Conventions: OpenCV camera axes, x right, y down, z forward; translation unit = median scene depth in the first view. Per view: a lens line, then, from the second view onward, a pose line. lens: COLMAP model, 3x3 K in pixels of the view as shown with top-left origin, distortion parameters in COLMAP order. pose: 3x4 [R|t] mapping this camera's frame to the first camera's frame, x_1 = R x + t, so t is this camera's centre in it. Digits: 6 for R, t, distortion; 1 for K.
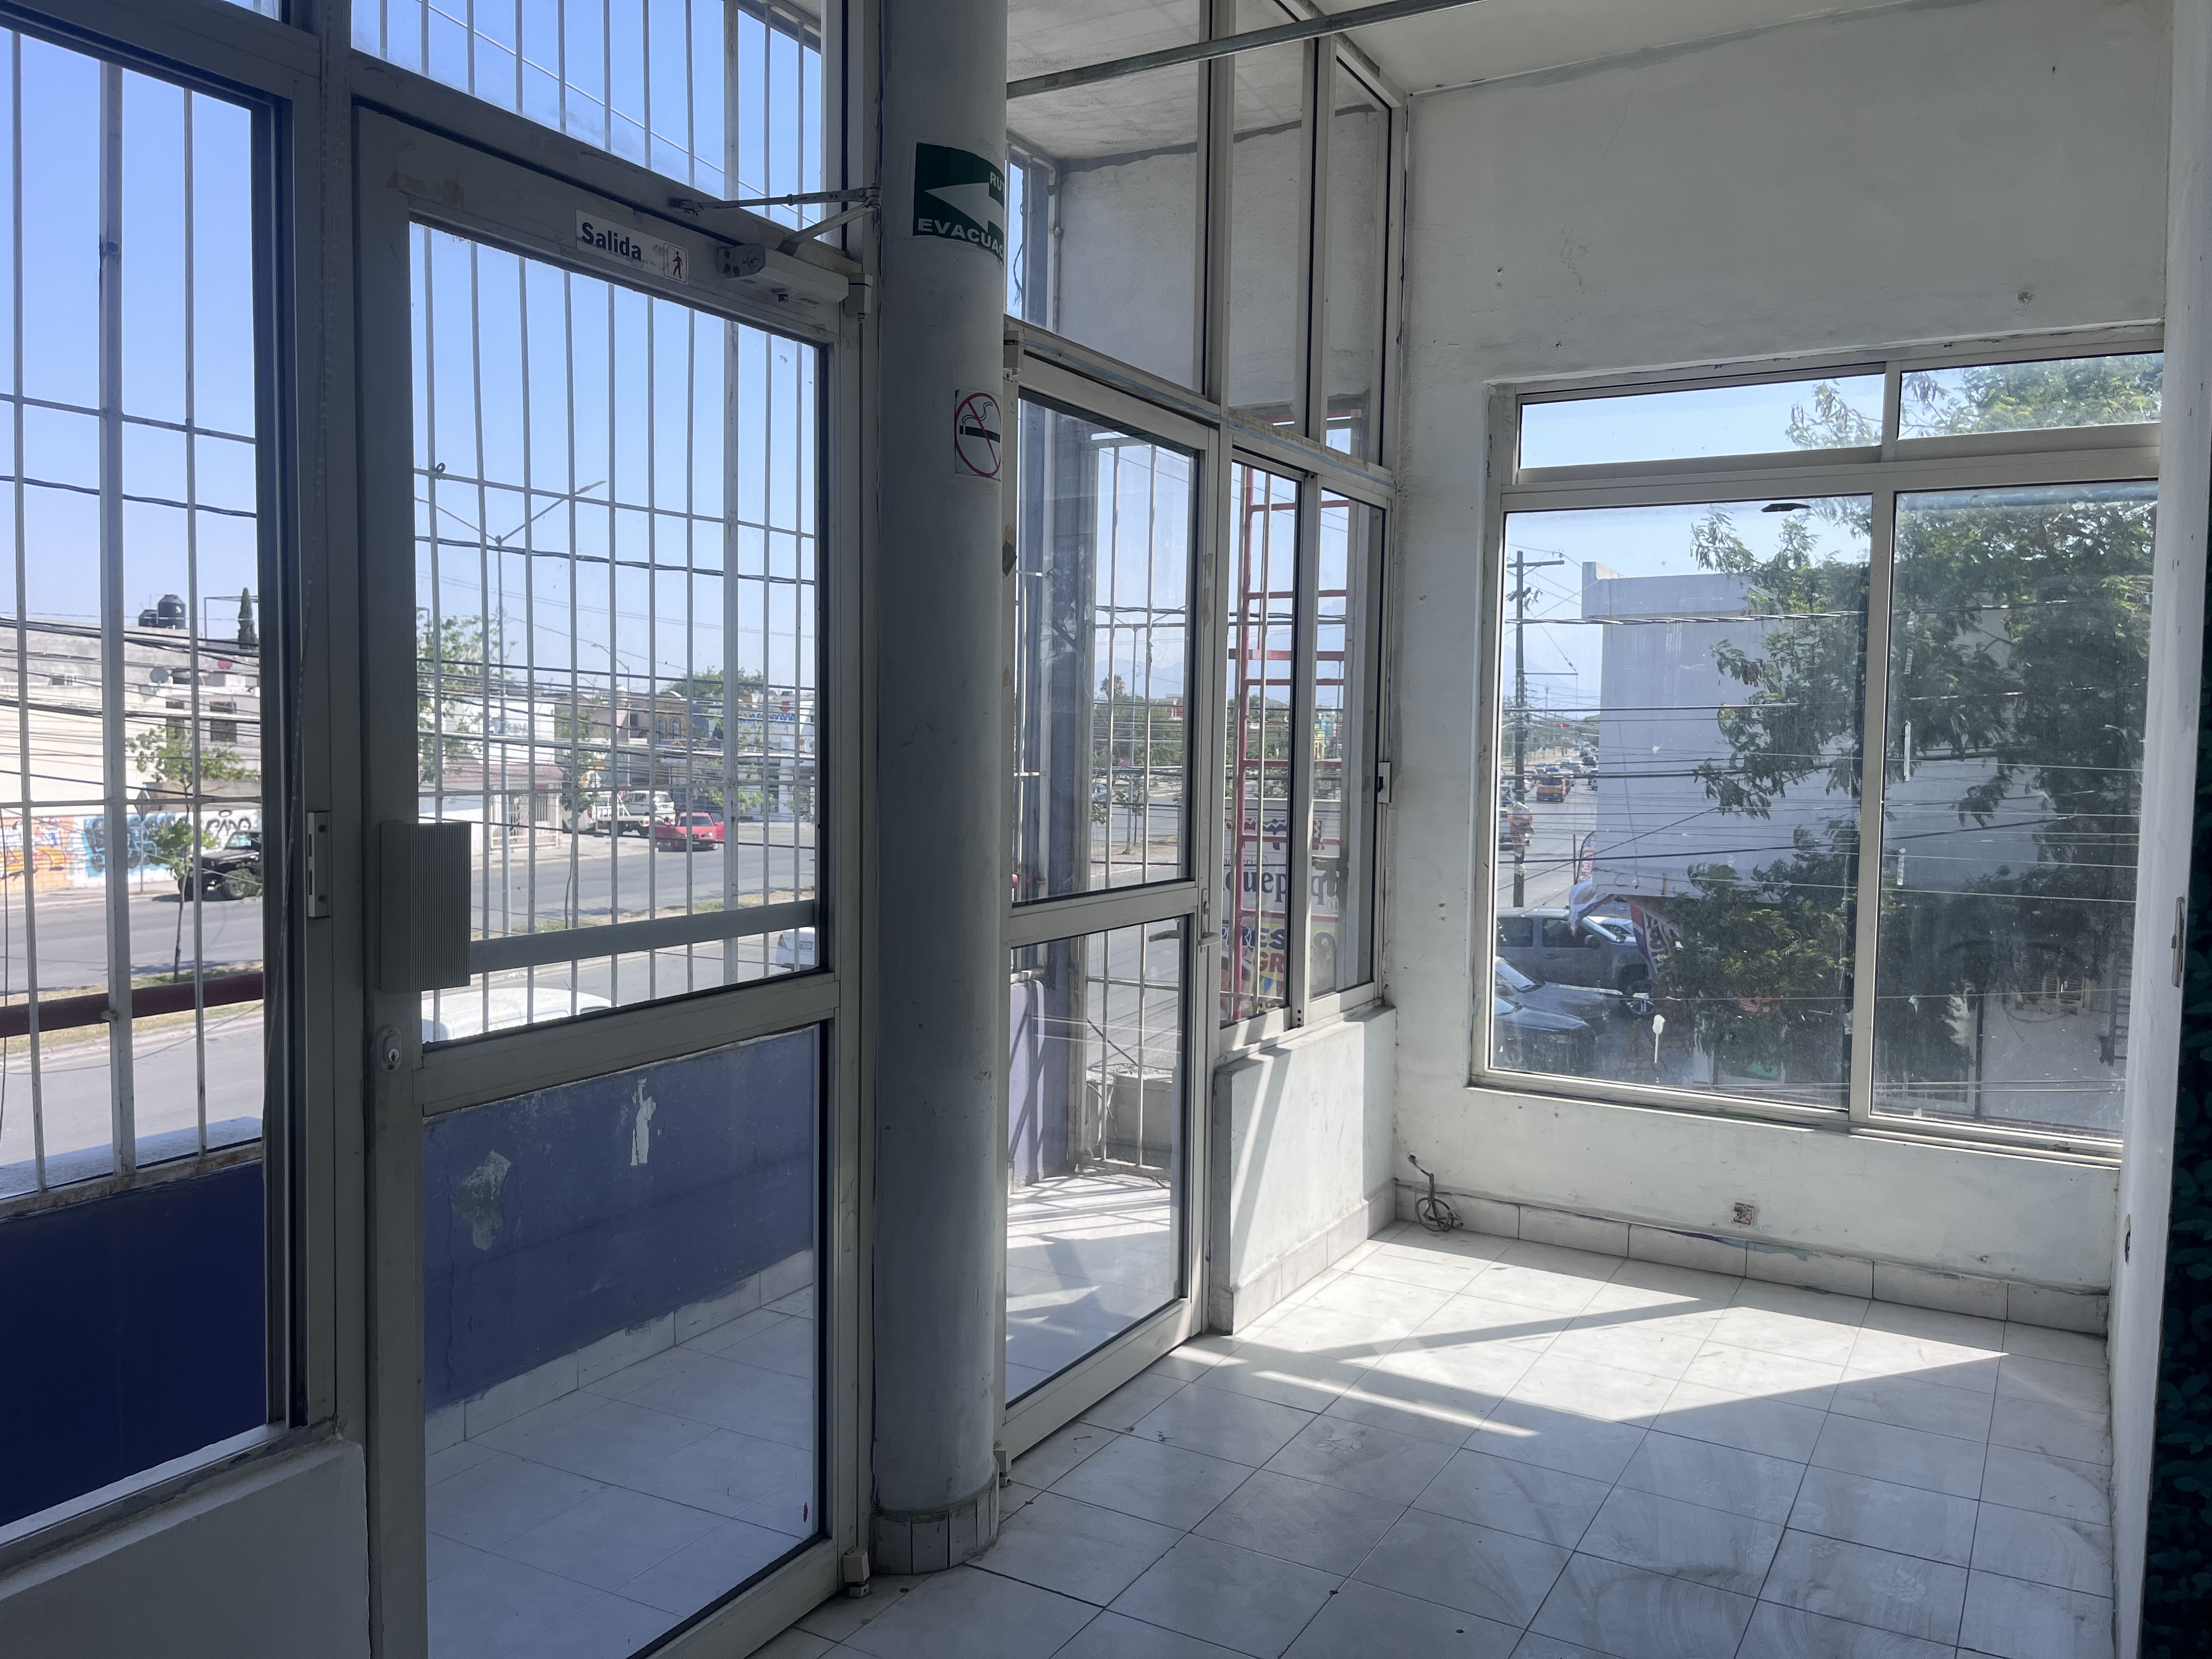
lens RADIAL K [[1680.1, 0, 1102.3], [0, 1680.1, 810.7], [0, 0, 1]] dist [0.001419, -0.001824]
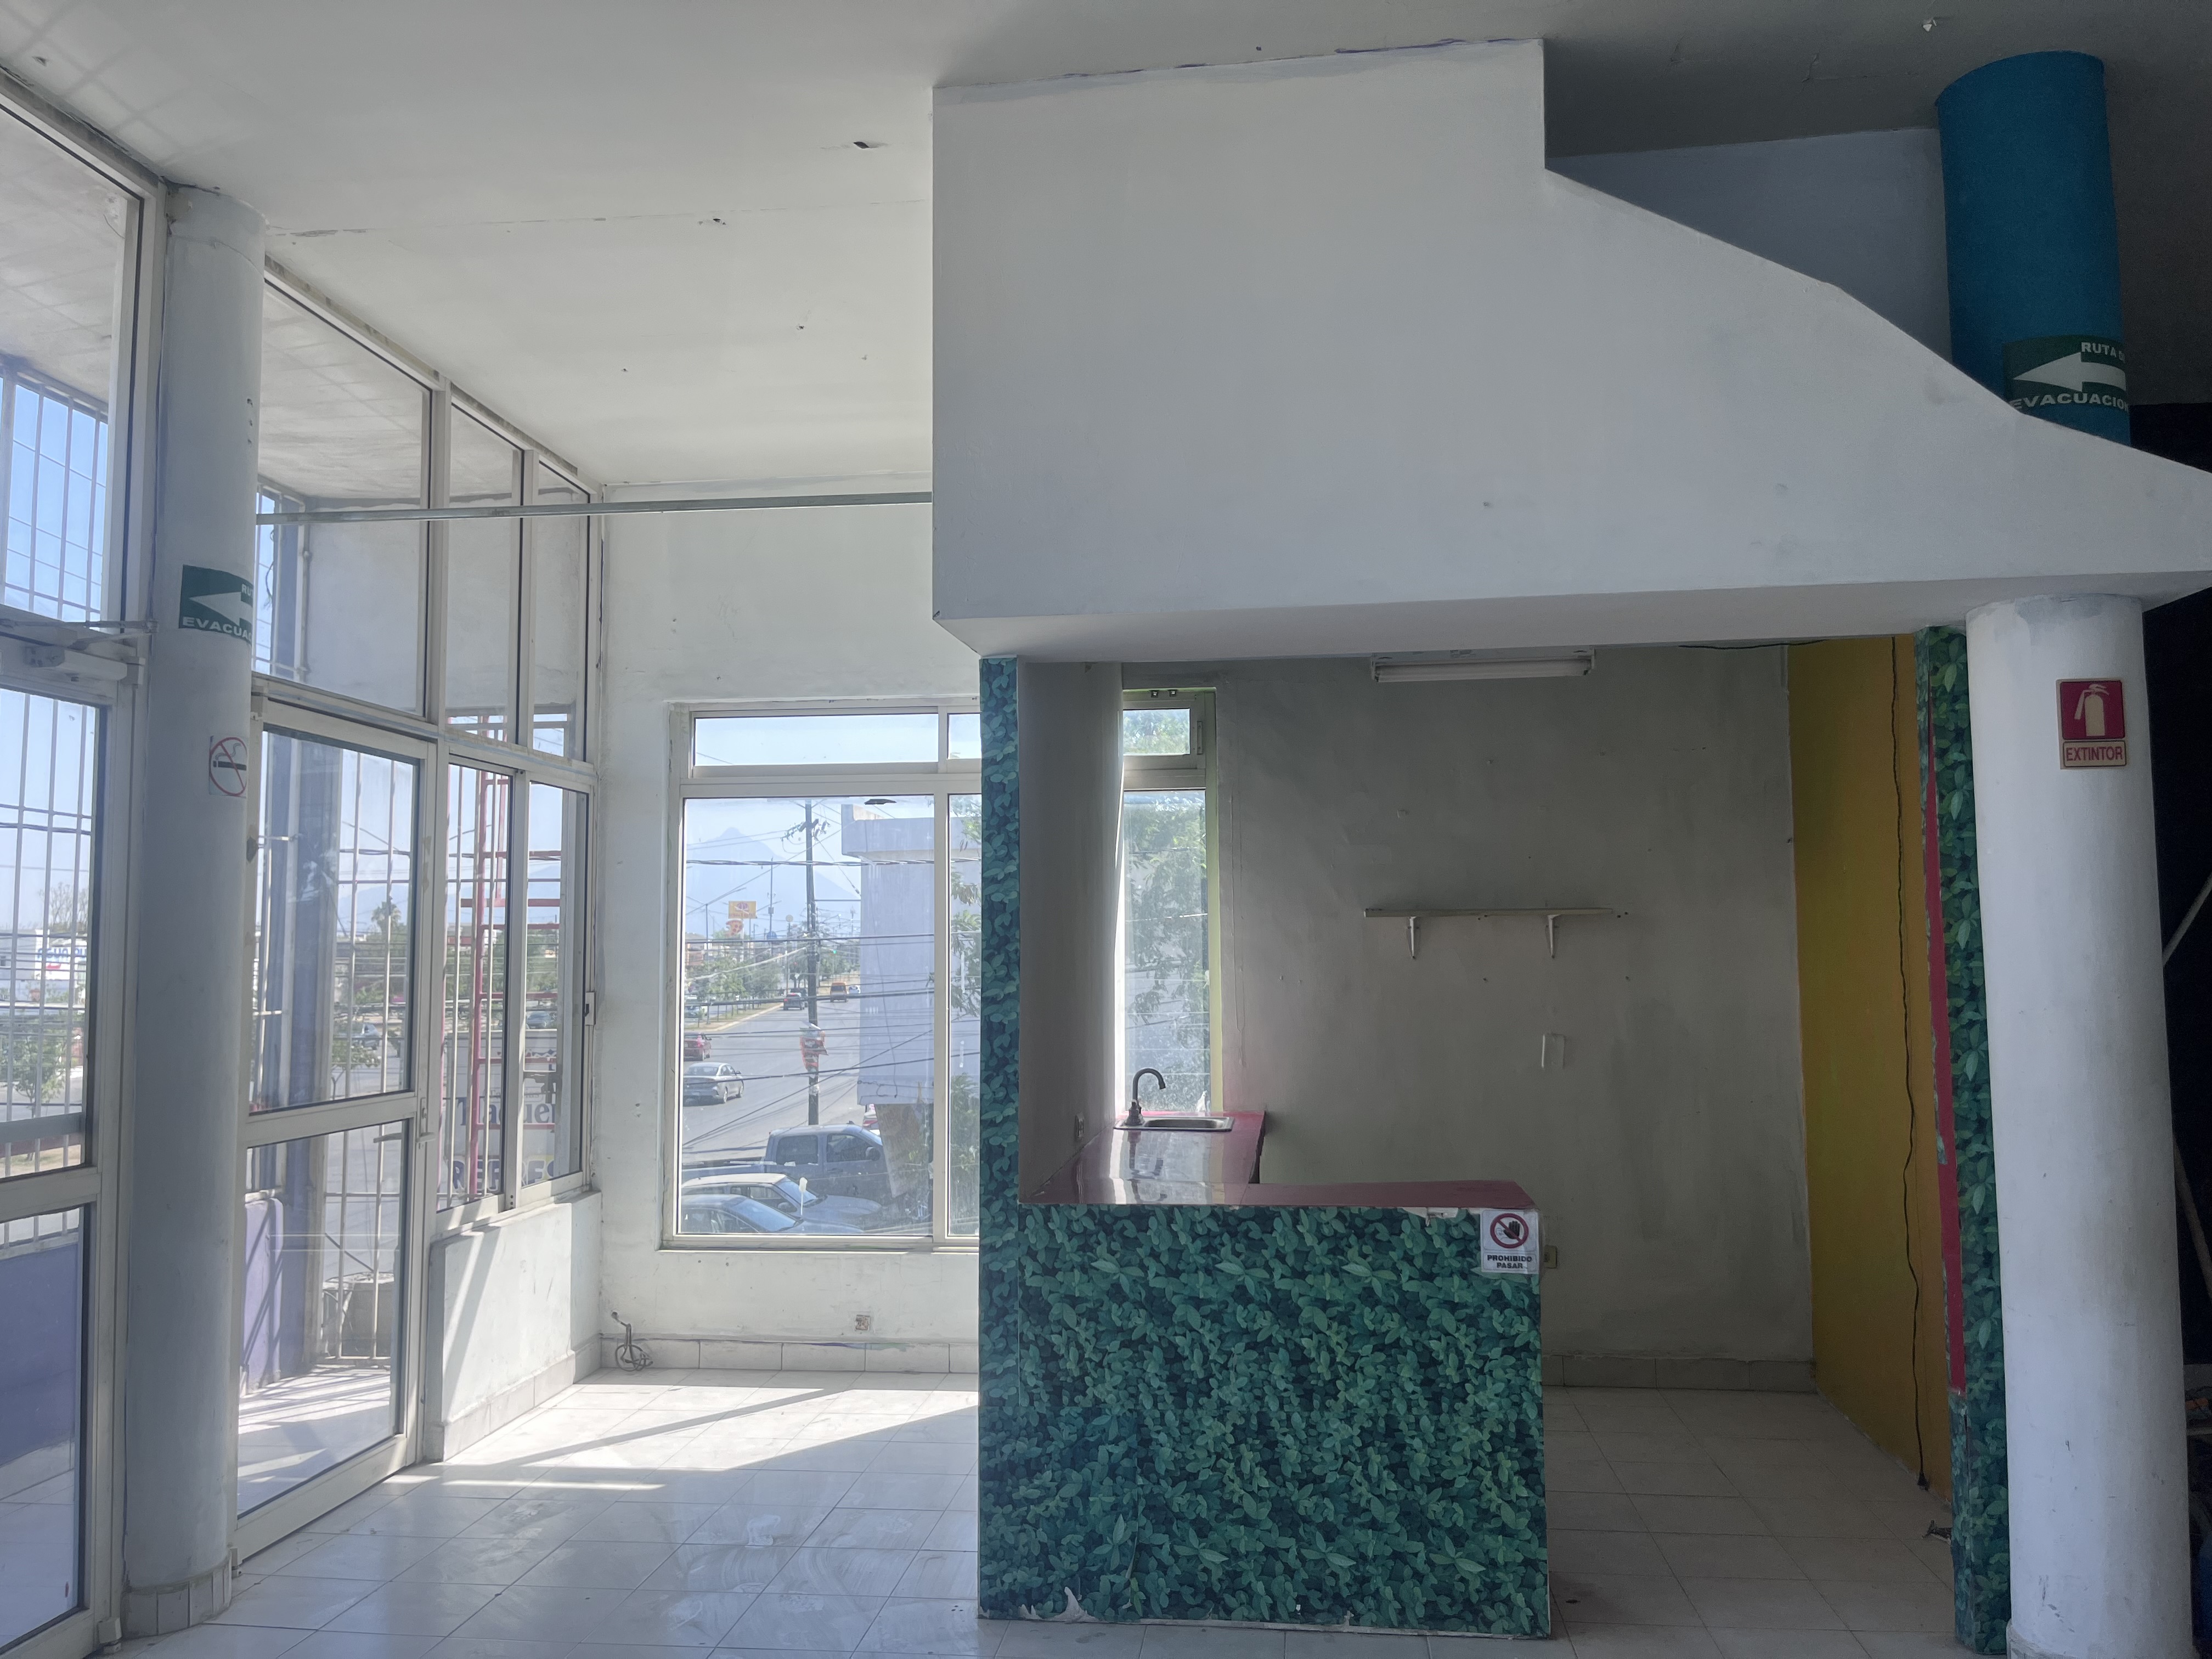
lens RADIAL K [[1638.9, 0, 1106.0], [0, 1638.9, 829.5], [0, 0, 1]] dist [0.058244, -0.082770]
pose [[0.913295, 0.009448, 0.407189, 0.020261], [0.040729, 0.992601, -0.114385, 0.007904], [-0.405257, 0.121052, 0.906153, -0.334392]]
